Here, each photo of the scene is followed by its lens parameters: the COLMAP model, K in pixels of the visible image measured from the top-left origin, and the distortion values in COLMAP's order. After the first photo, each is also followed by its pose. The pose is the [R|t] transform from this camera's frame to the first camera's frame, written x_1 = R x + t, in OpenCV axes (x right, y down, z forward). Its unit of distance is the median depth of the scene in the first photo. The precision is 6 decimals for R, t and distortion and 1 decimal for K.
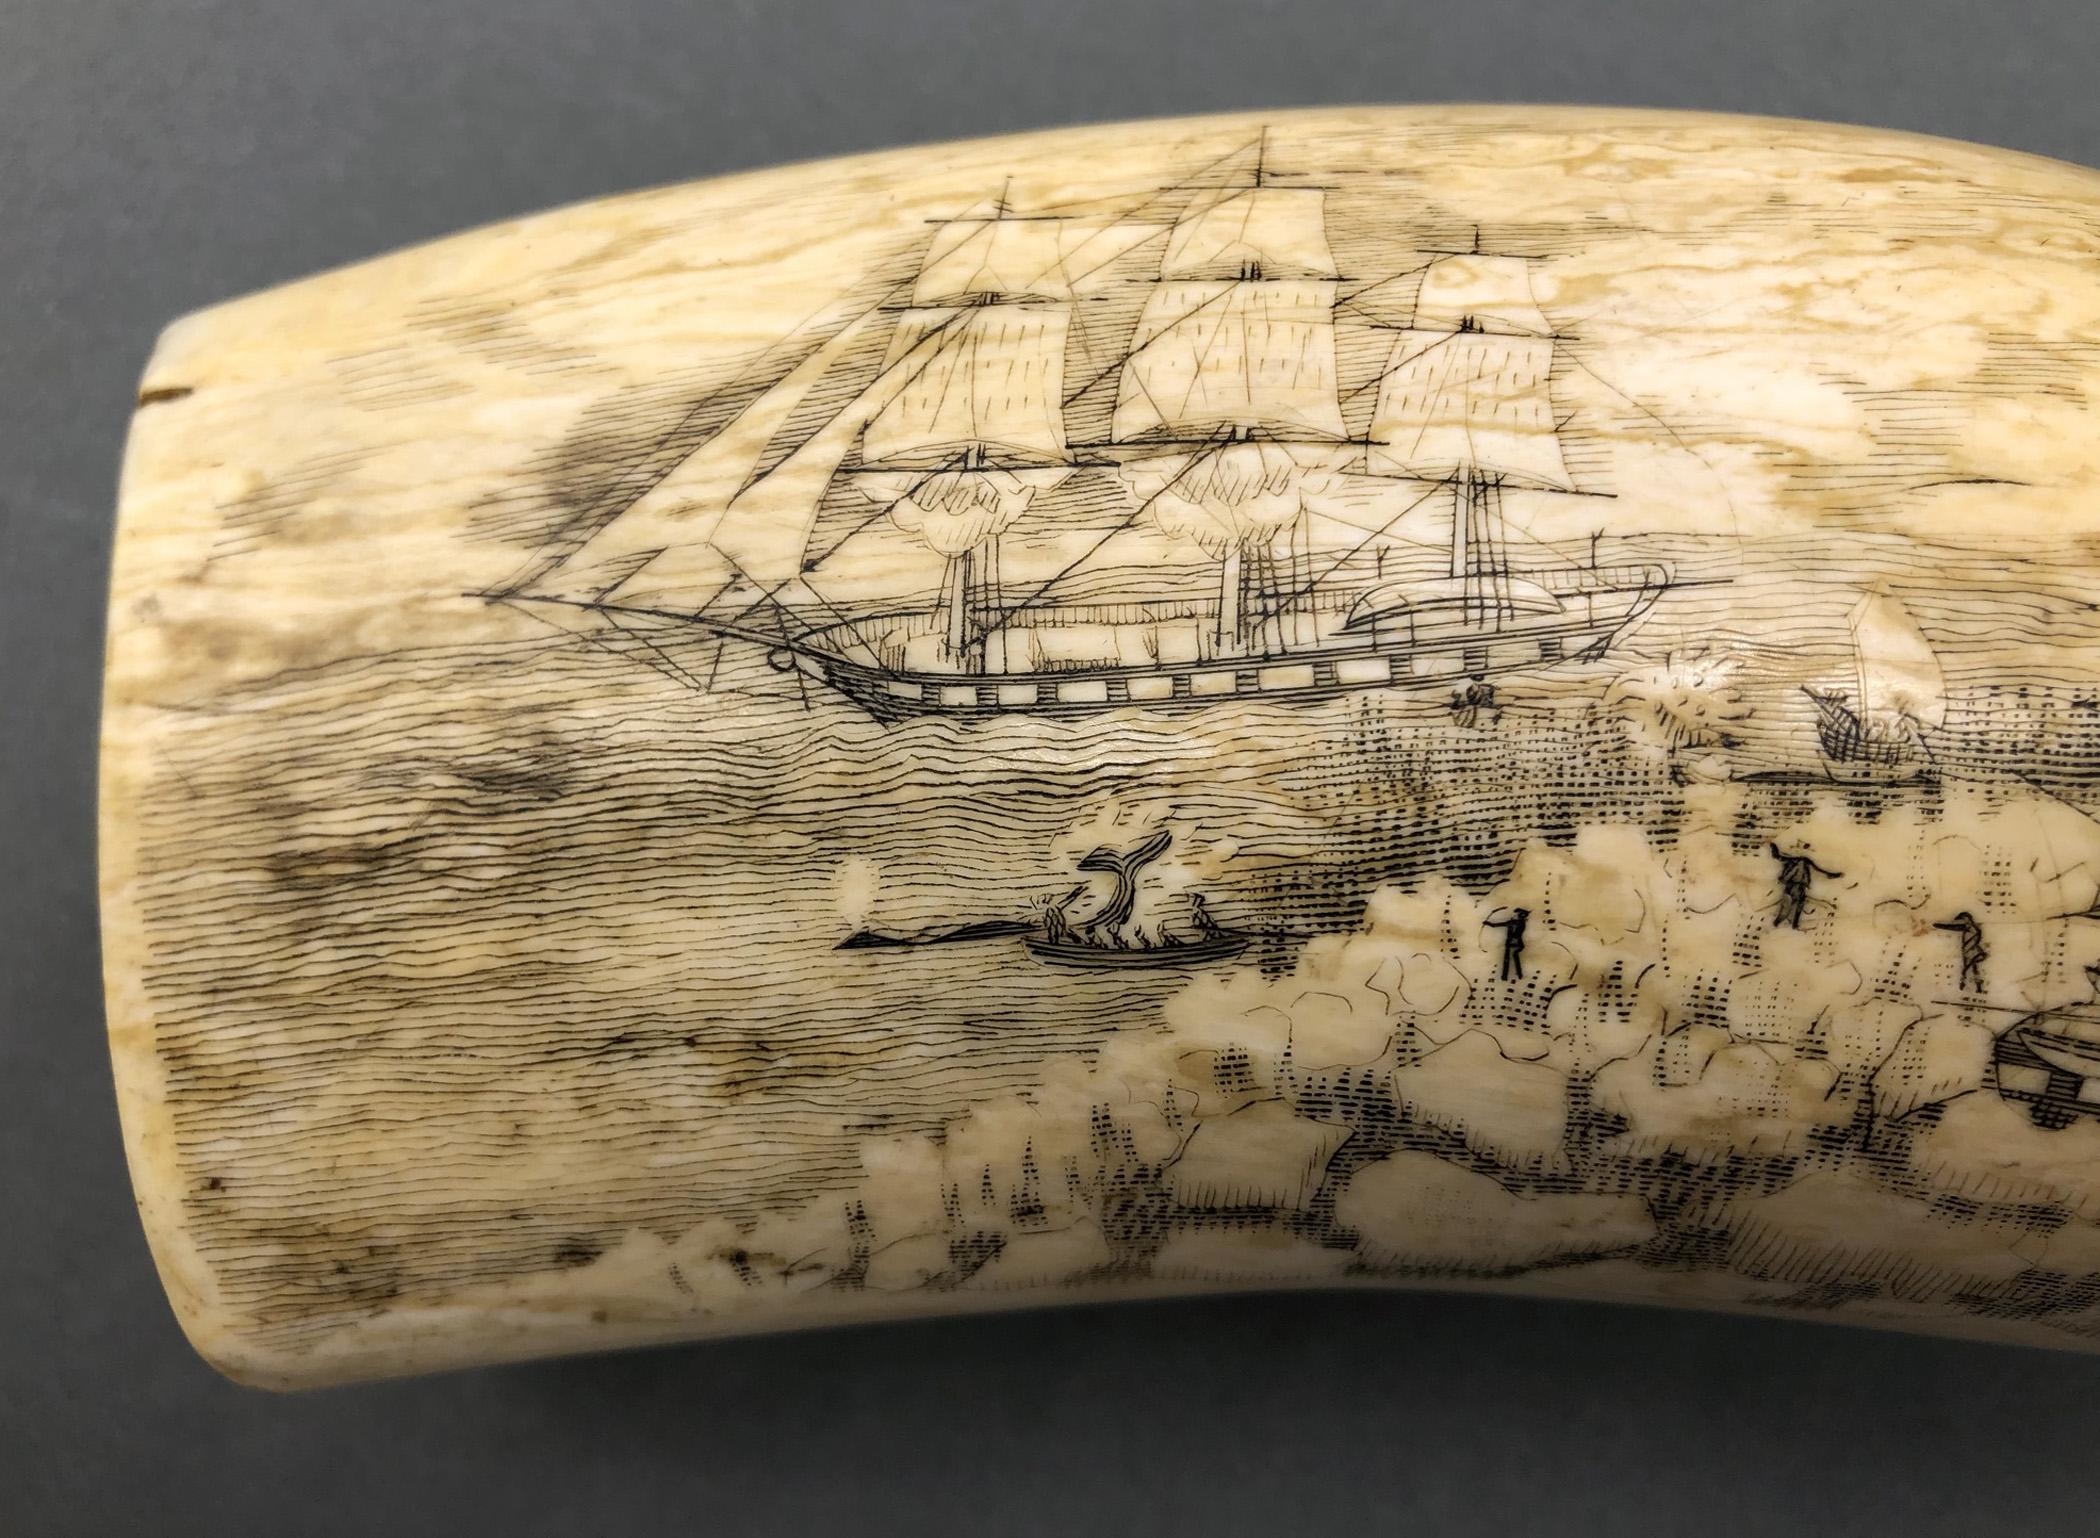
lens RADIAL K [[1869.4, 0, 1028.0], [0, 1869.4, 775.5], [0, 0, 1]] dist [0.011316, -0.070309]
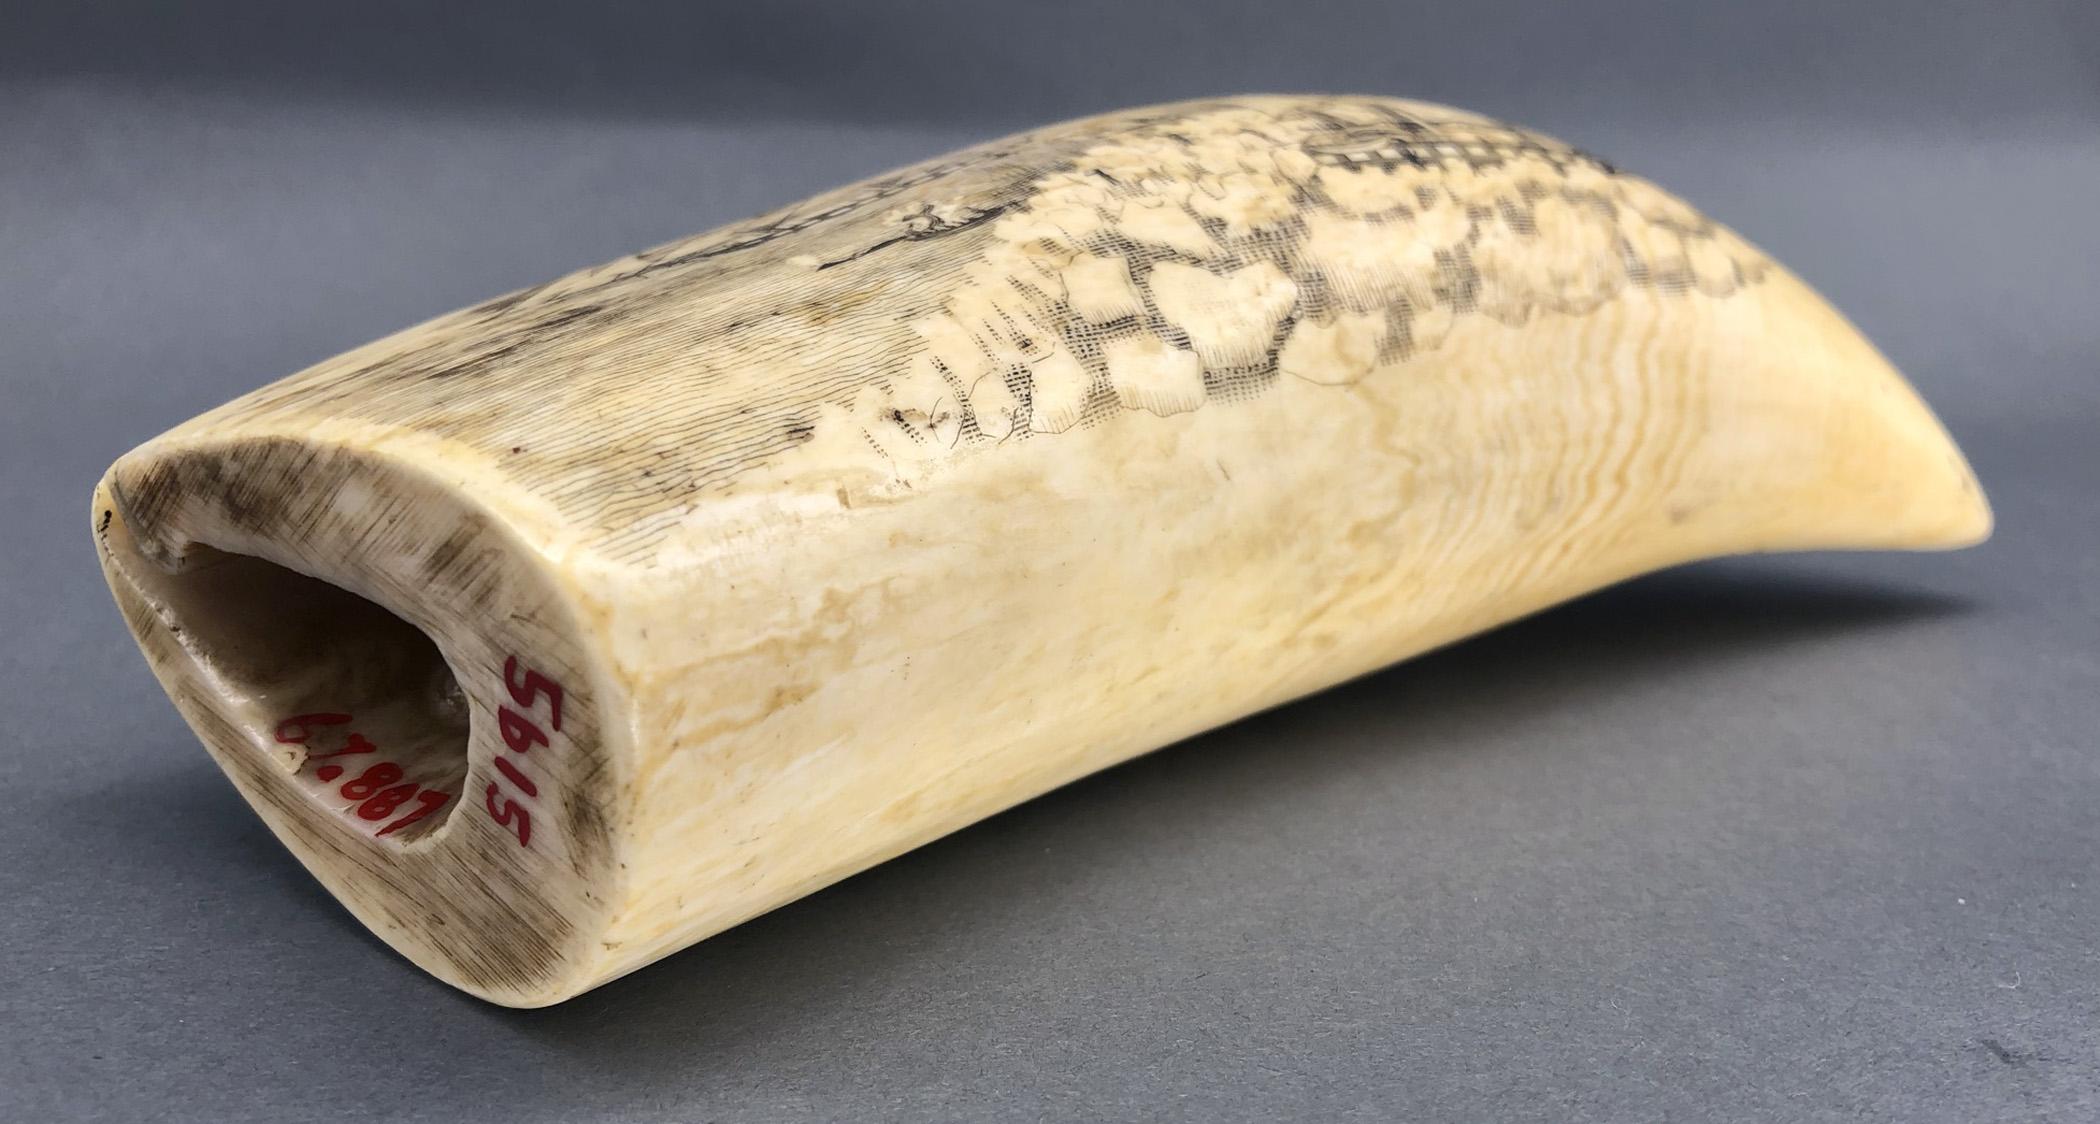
lens RADIAL K [[1888.6, 0, 1046.7], [0, 1888.6, 634.4], [0, 0, 1]] dist [0.060822, -0.000175]
pose [[0.713096, -0.219075, 0.665958, -1.066930], [0.696276, 0.332165, -0.636291, 1.310291], [-0.081813, 0.917427, 0.389403, 0.637954]]
